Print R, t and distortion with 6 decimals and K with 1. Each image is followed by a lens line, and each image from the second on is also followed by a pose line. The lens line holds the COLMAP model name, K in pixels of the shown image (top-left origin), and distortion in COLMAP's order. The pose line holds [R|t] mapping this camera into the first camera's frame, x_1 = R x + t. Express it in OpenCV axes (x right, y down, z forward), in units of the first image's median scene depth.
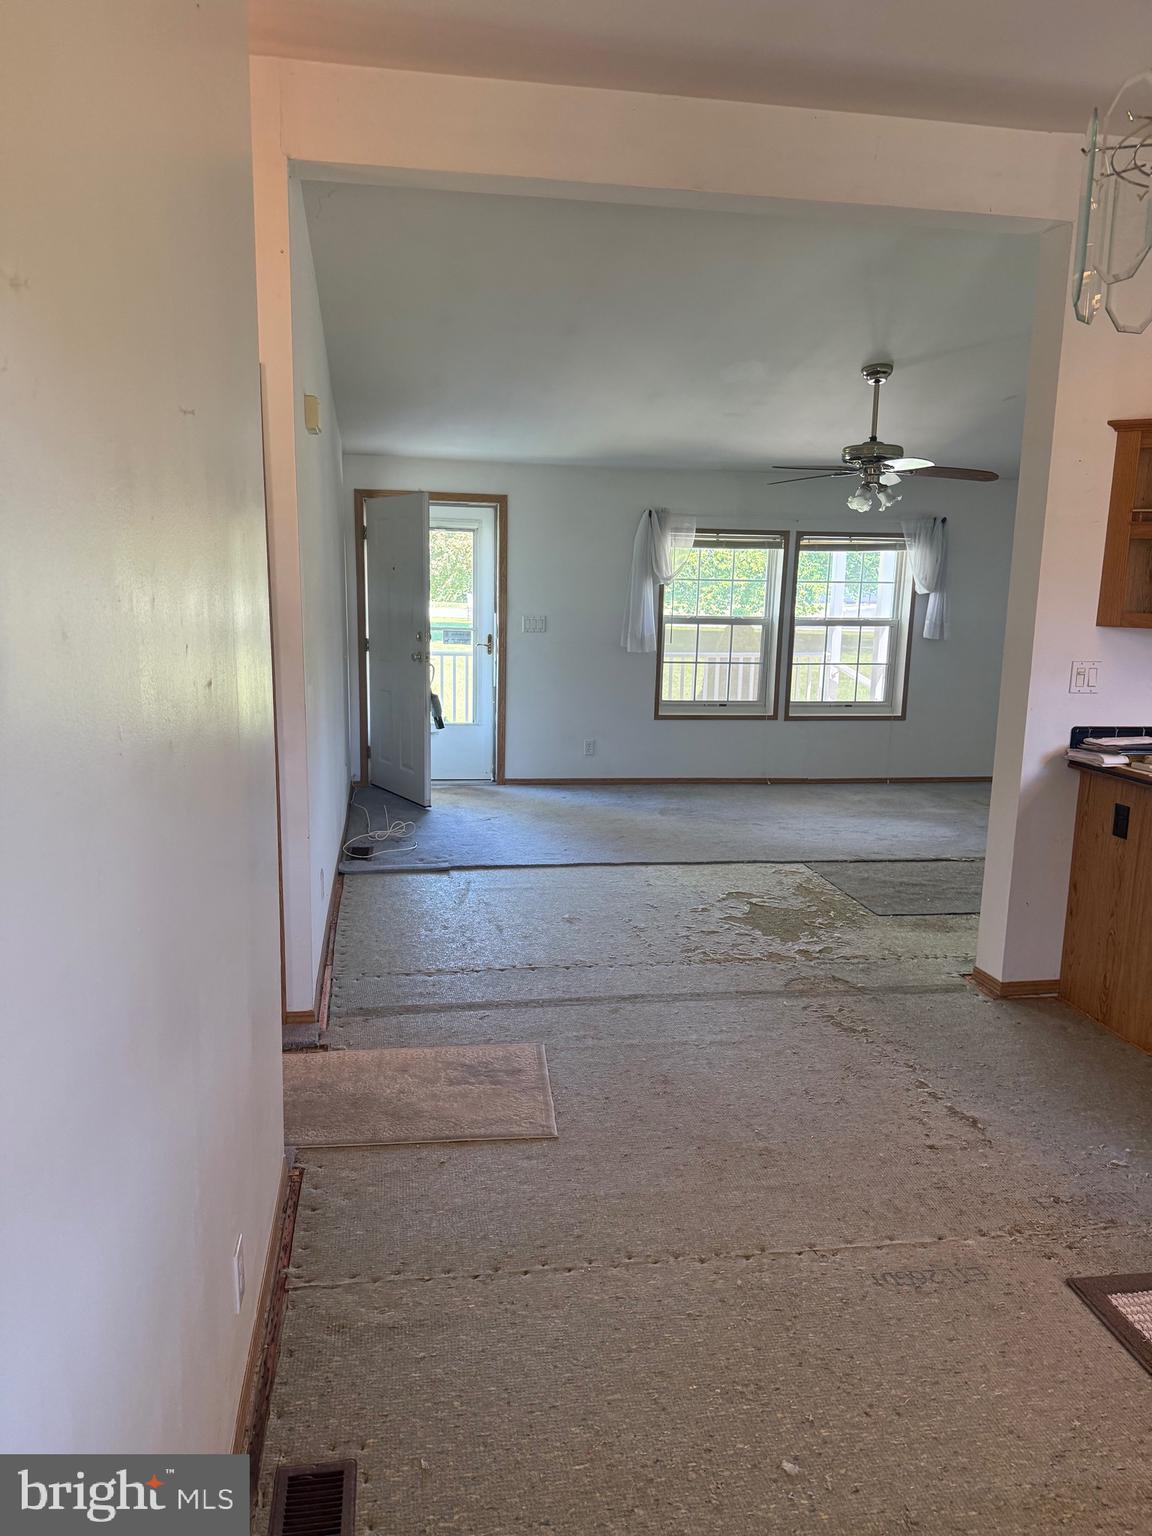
lens RADIAL K [[1083.8, 0, 533.3], [0, 1083.8, 773.1], [0, 0, 1]] dist [0.064982, -0.077726]
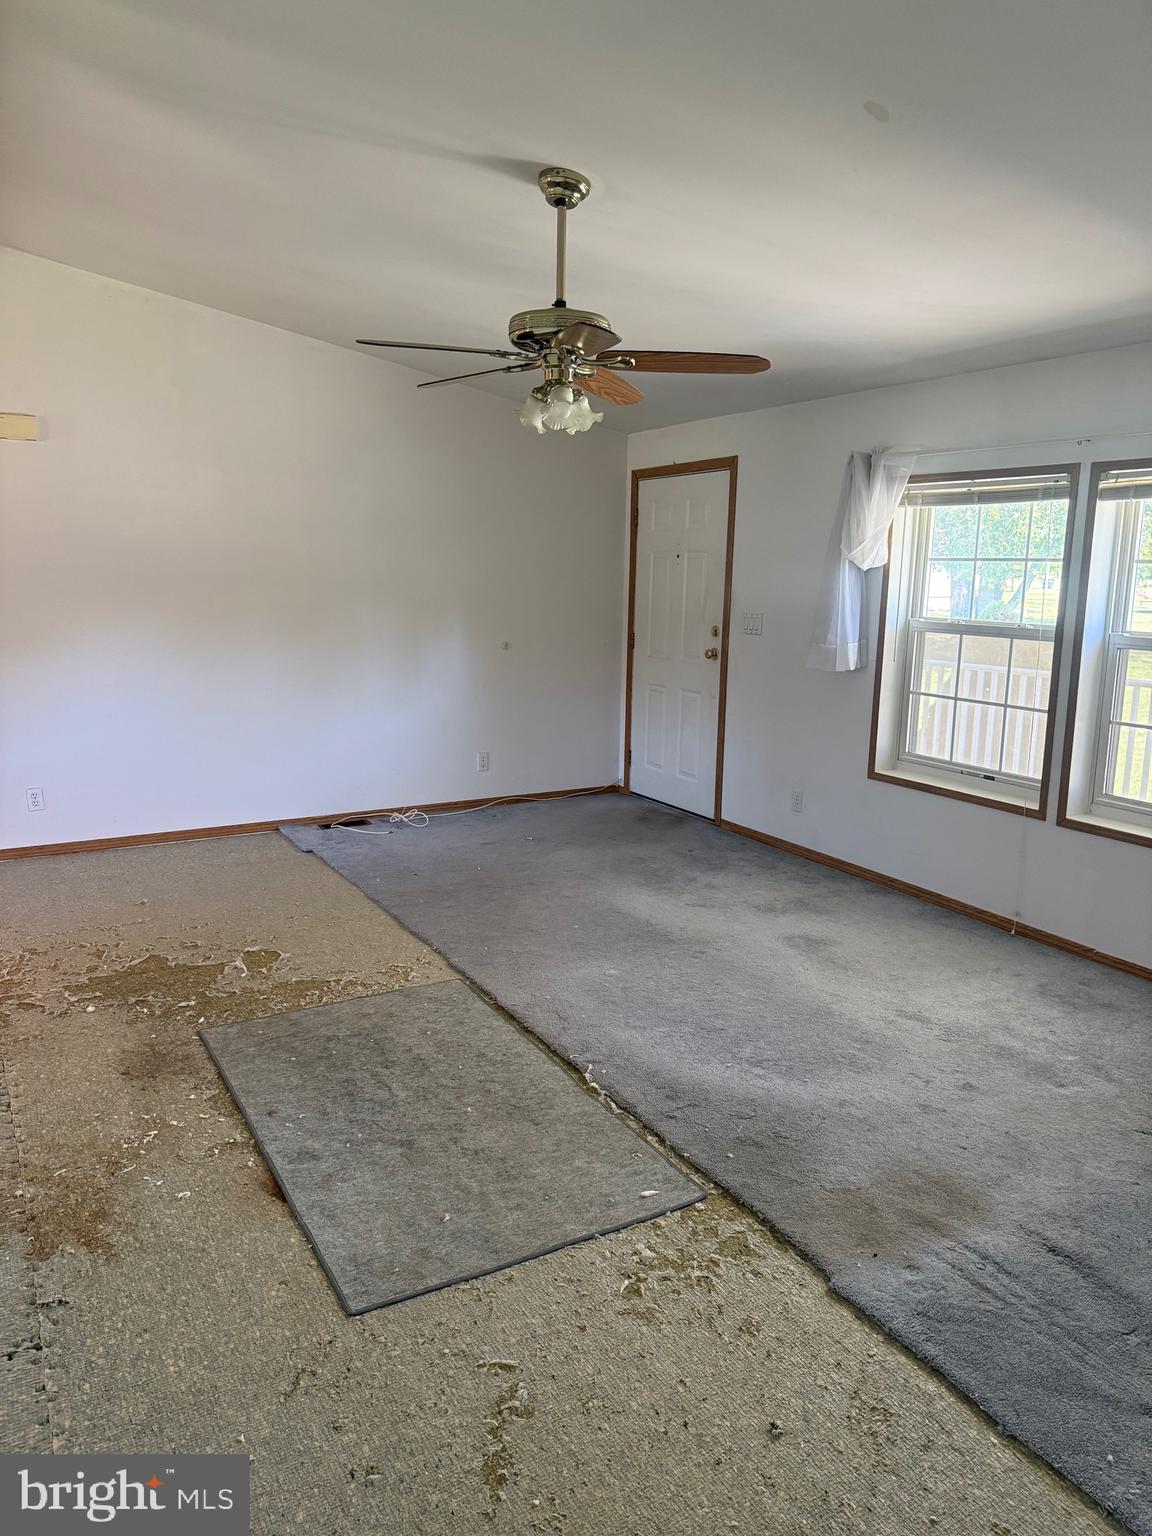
lens RADIAL K [[1083.8, 0, 556.9], [0, 1083.8, 755.8], [0, 0, 1]] dist [0.064982, -0.077726]
pose [[0.360913, 0.152275, -0.920084, 0.650367], [-0.170963, 0.980664, 0.095239, -0.093729], [0.916795, 0.122927, 0.379968, 0.594181]]
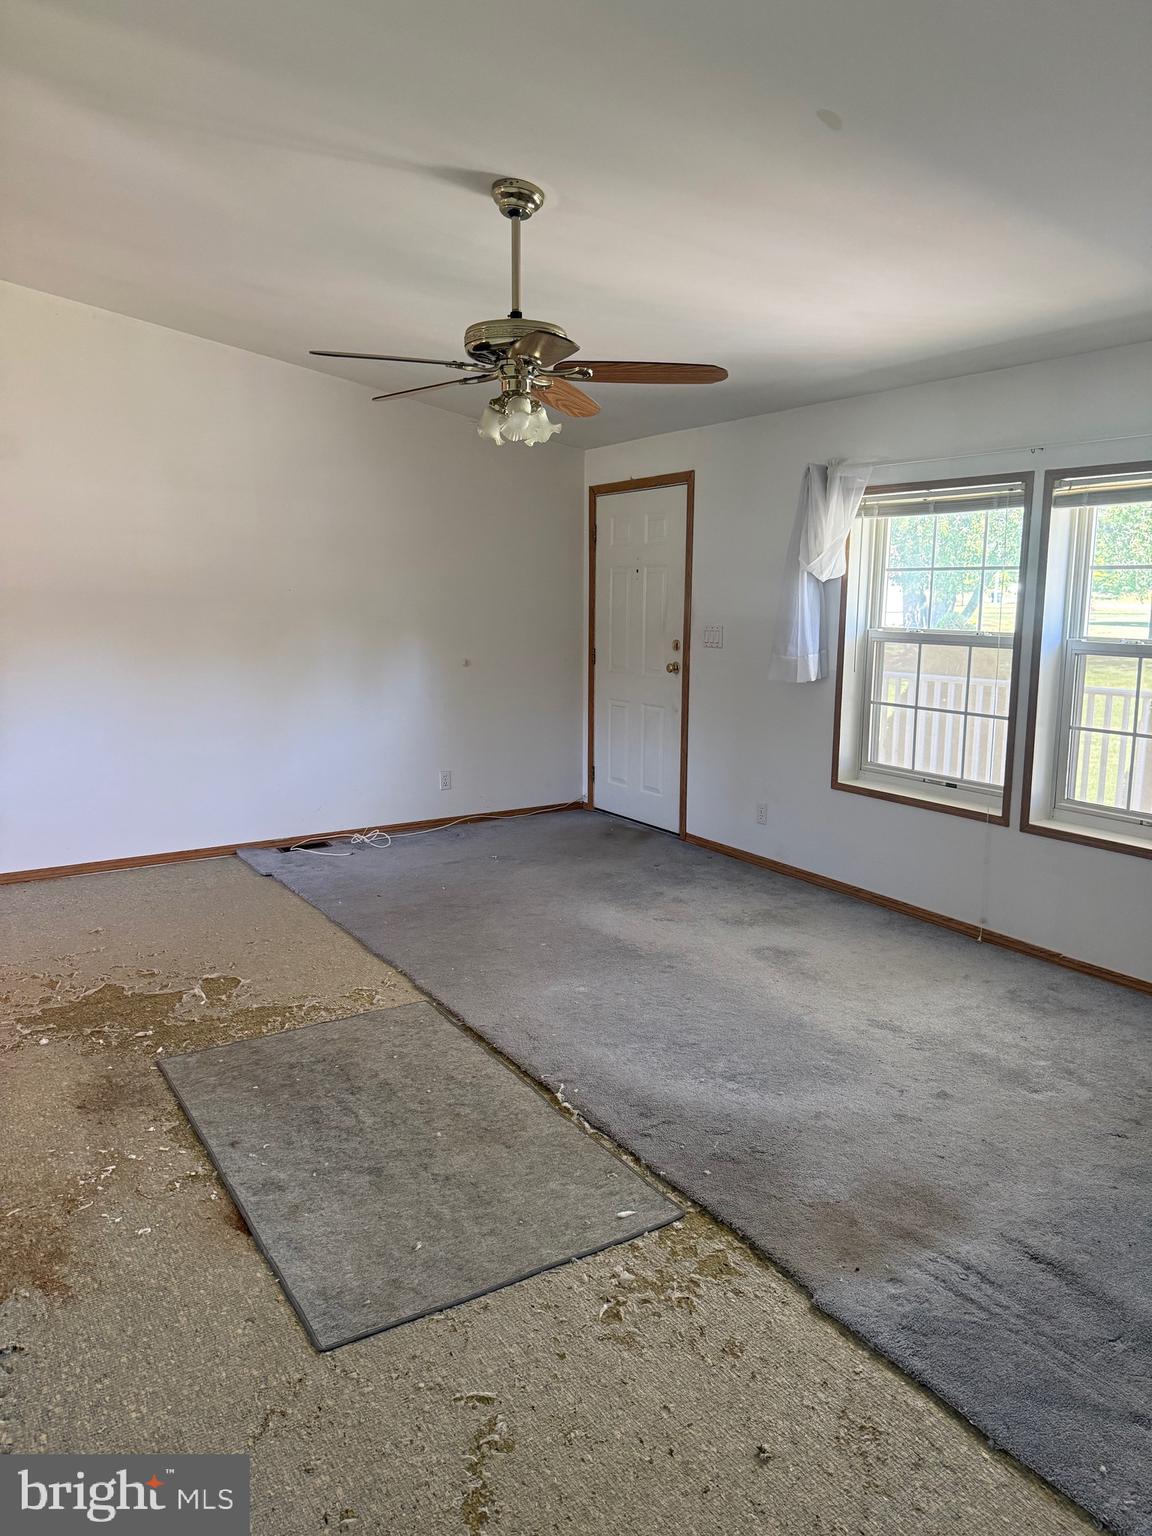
lens RADIAL K [[1083.8, 0, 554.1], [0, 1083.8, 759.6], [0, 0, 1]] dist [0.064982, -0.077726]
pose [[0.395014, 0.130796, -0.909316, 0.644323], [-0.155056, 0.985105, 0.074340, -0.090224], [0.905495, 0.111629, 0.409411, 0.595096]]
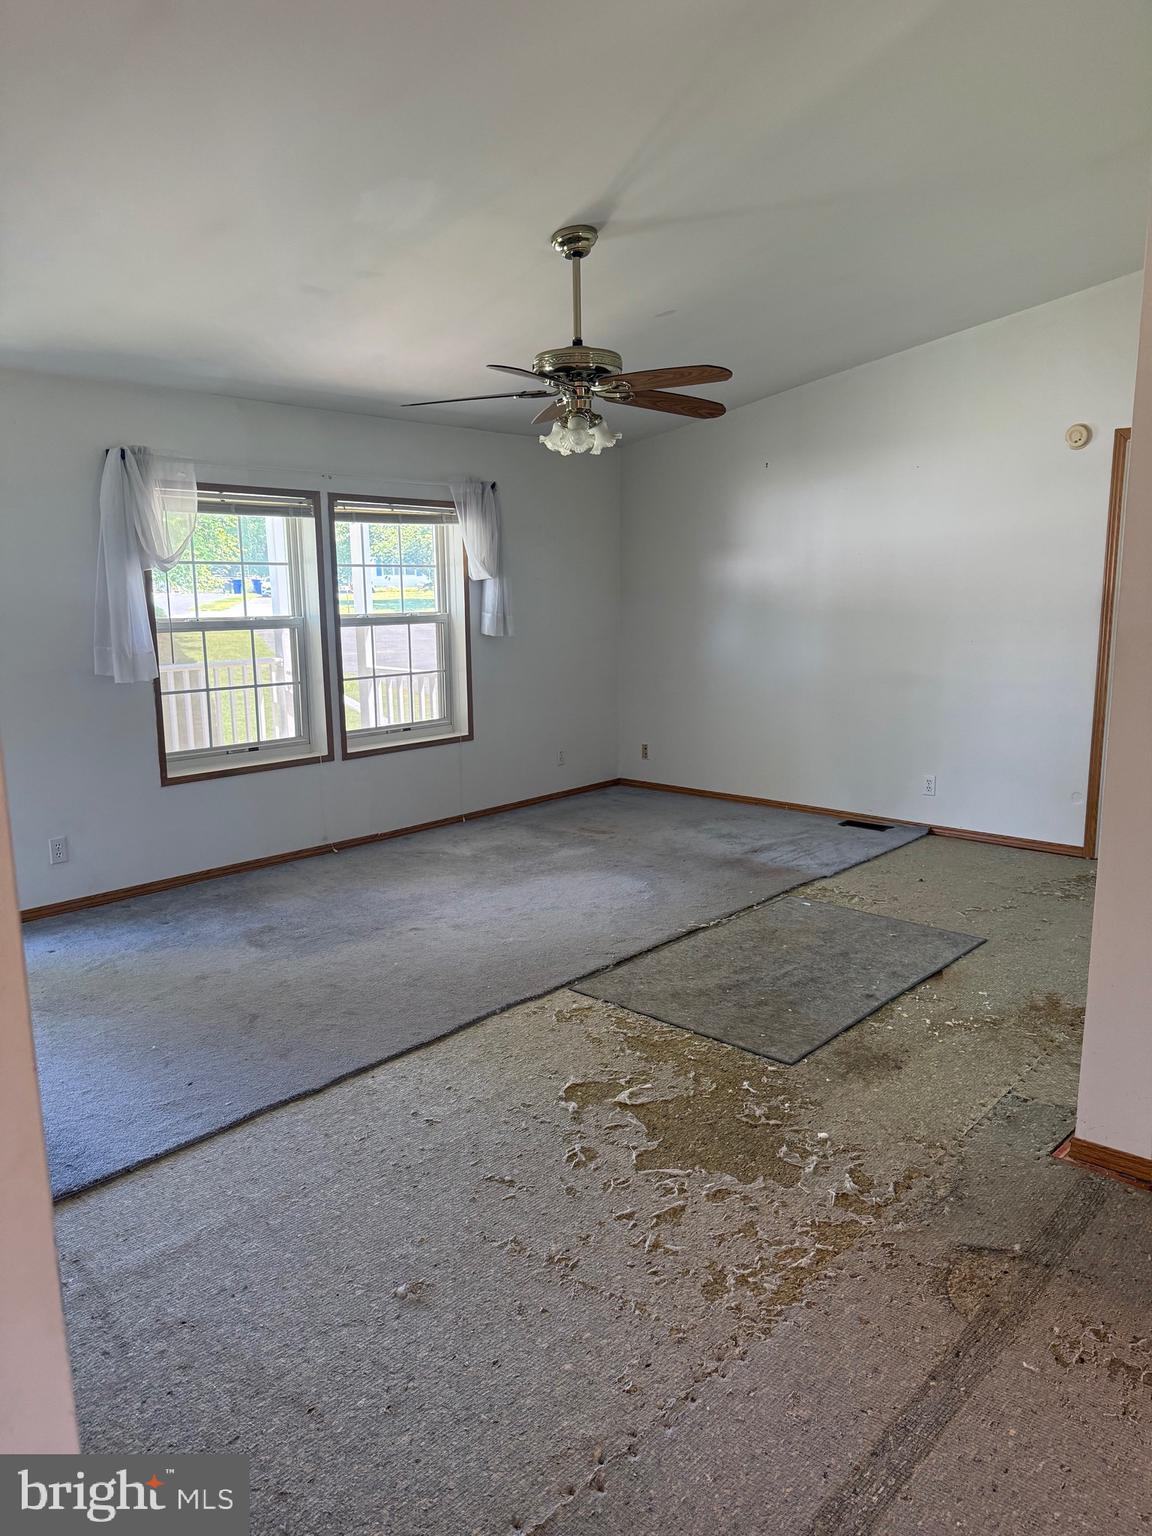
lens RADIAL K [[1083.8, 0, 574.5], [0, 1083.8, 763.7], [0, 0, 1]] dist [0.064982, -0.077726]
pose [[0.758807, -0.132334, 0.637730, -0.110316], [0.134289, 0.989891, 0.045625, -0.060267], [-0.637321, 0.051019, 0.768908, 0.369311]]
